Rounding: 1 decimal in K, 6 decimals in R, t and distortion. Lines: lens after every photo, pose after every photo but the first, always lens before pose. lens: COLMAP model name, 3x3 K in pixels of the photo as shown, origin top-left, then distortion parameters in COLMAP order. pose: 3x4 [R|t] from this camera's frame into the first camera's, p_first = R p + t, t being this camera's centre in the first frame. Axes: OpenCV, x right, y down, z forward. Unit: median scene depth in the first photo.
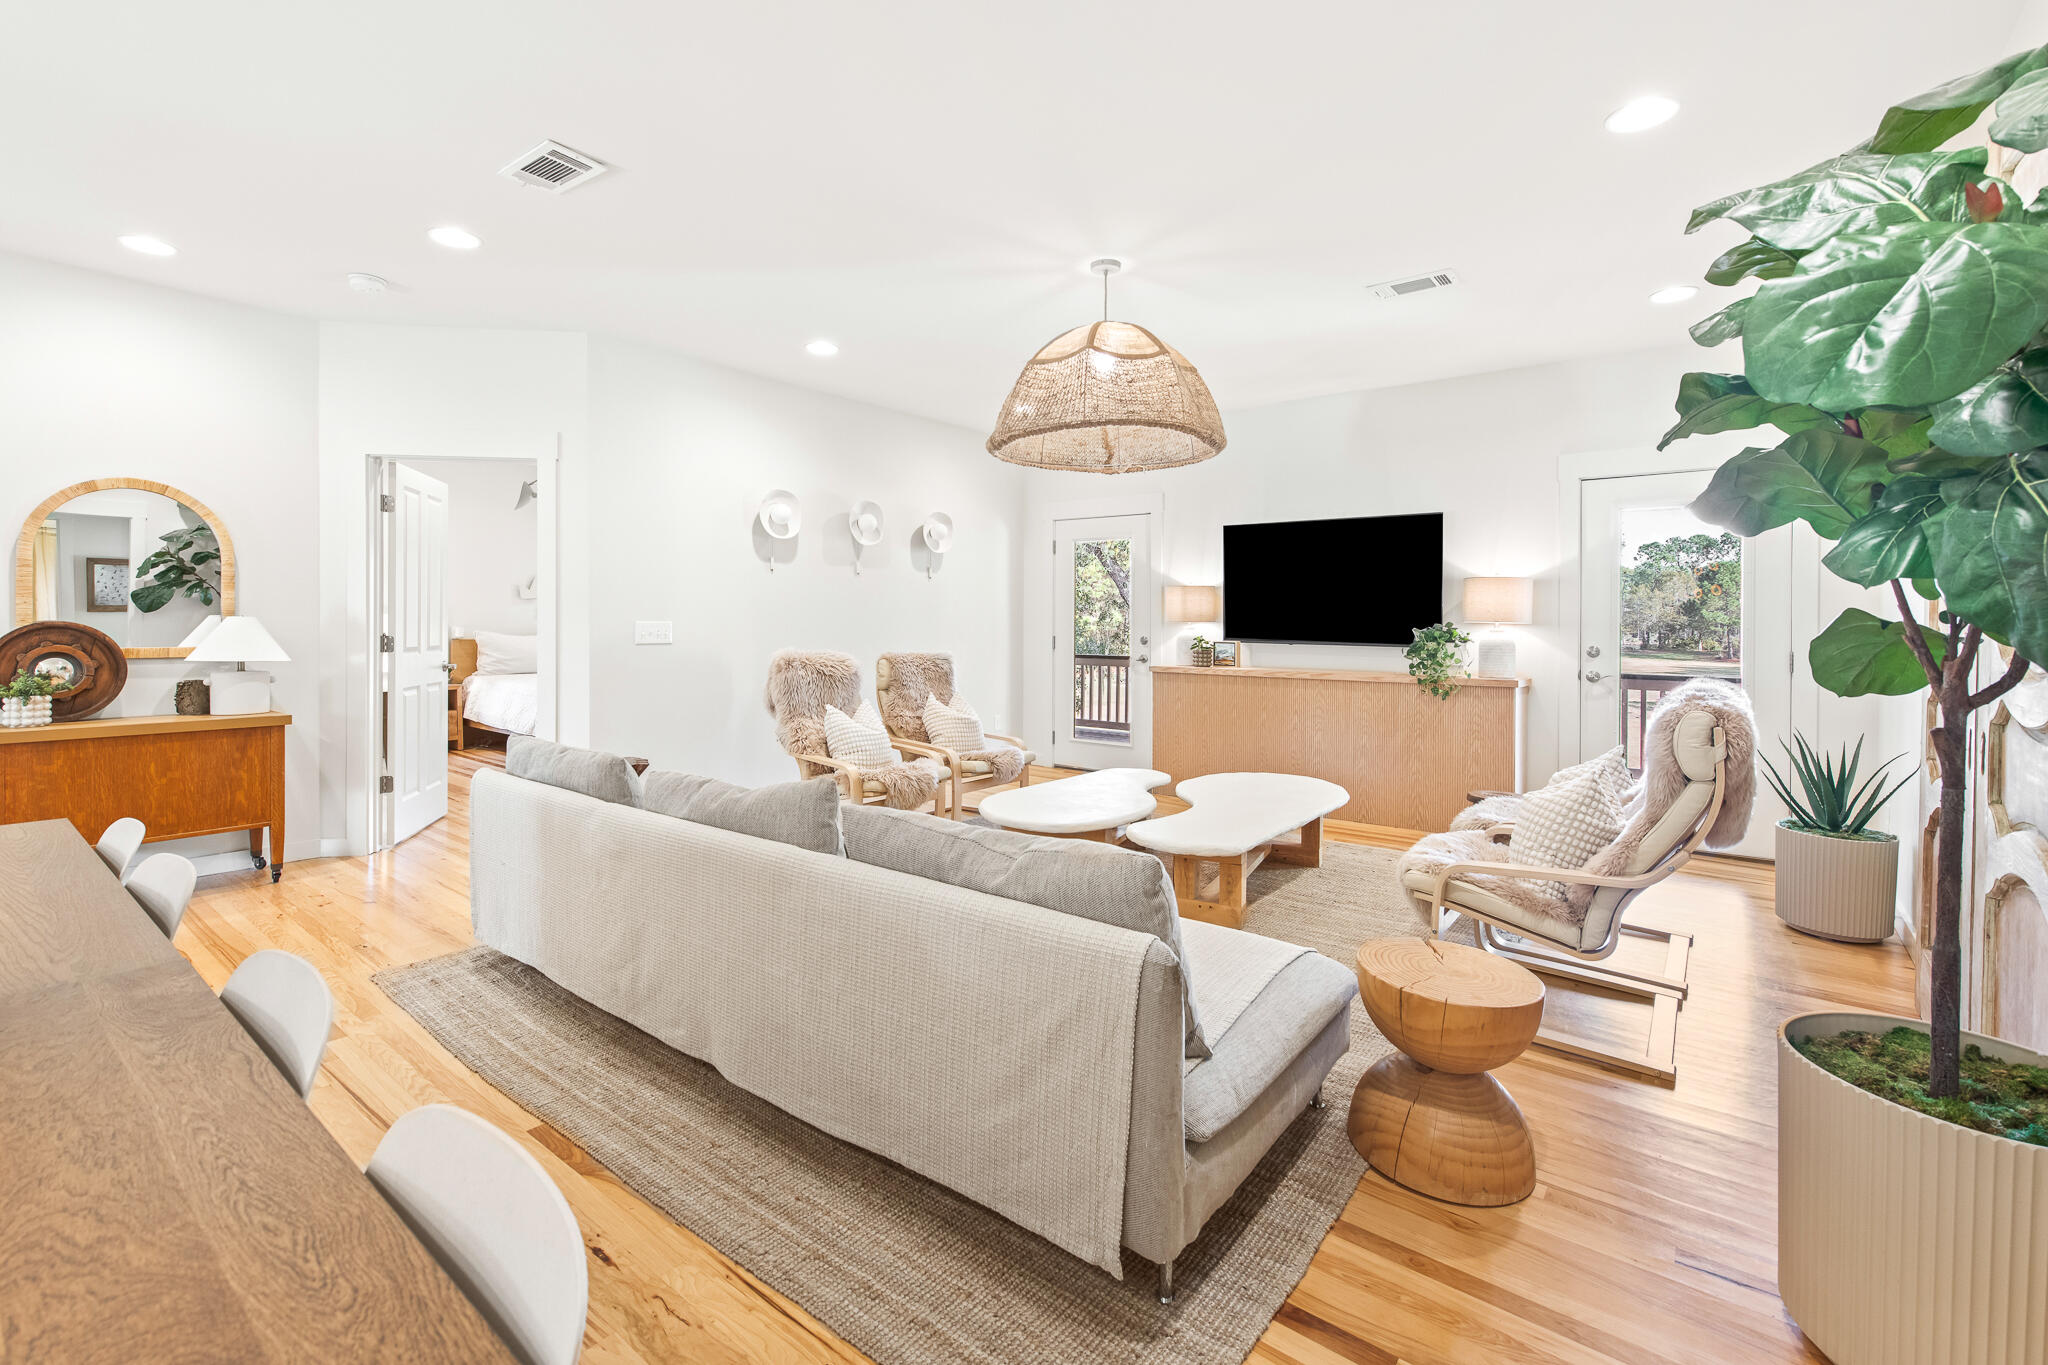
lens RADIAL K [[906.0, 0, 1009.5], [0, 906.0, 628.6], [0, 0, 1]] dist [0.008018, -0.002601]
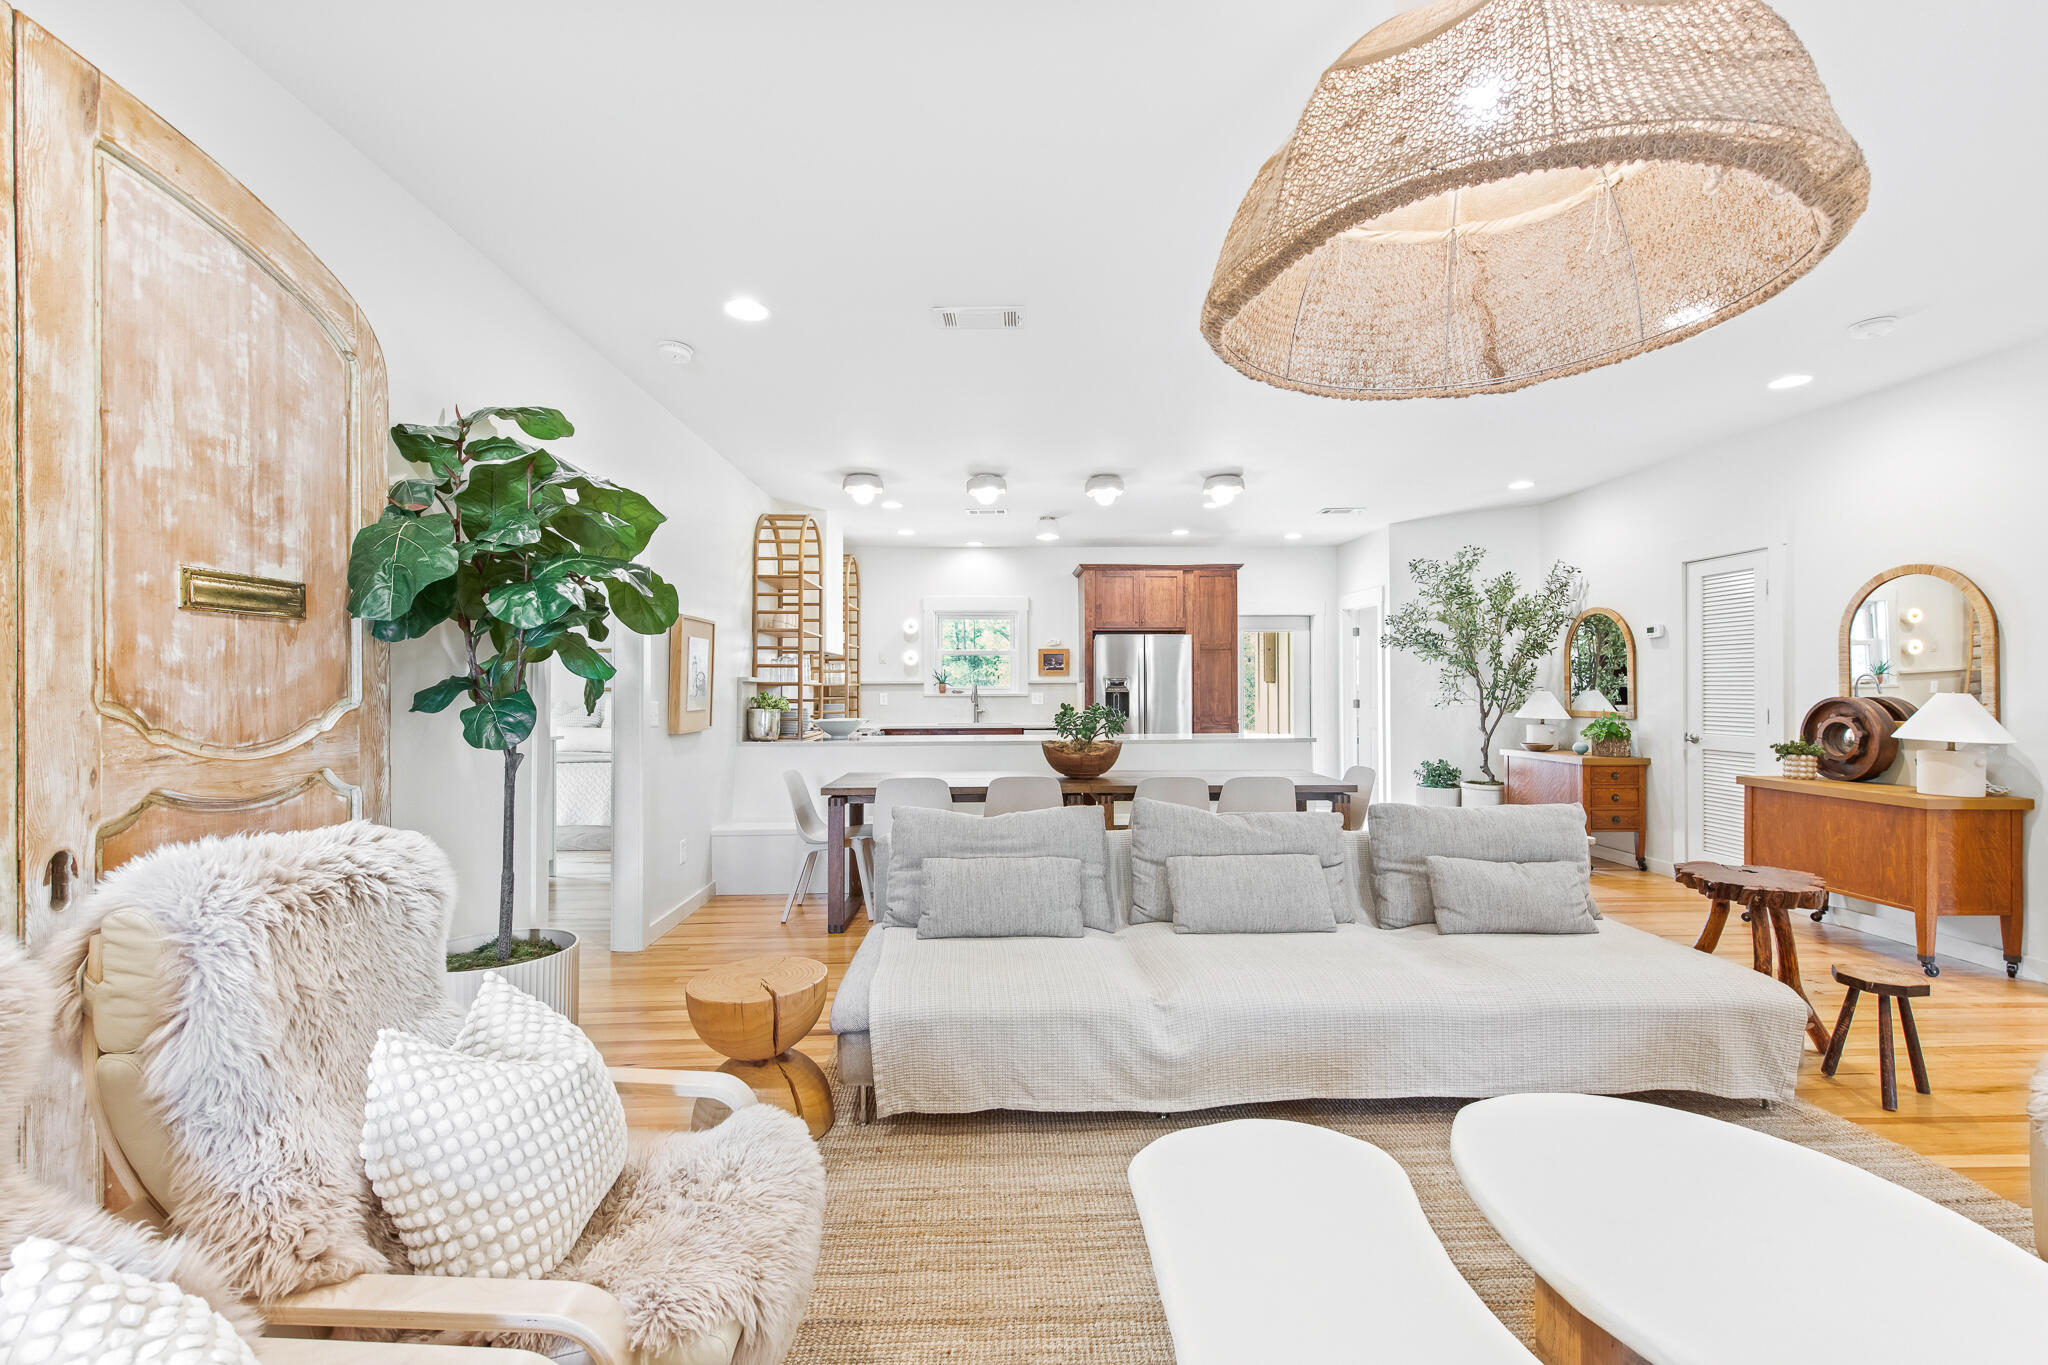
lens RADIAL K [[862.2, 0, 1026.6], [0, 862.2, 683.8], [0, 0, 1]] dist [0.004053, -0.002450]
pose [[-0.747071, -0.002306, -0.664740, 0.523944], [-0.005825, 0.999978, 0.003077, -0.022932], [0.664719, 0.006171, -0.747068, 1.112586]]
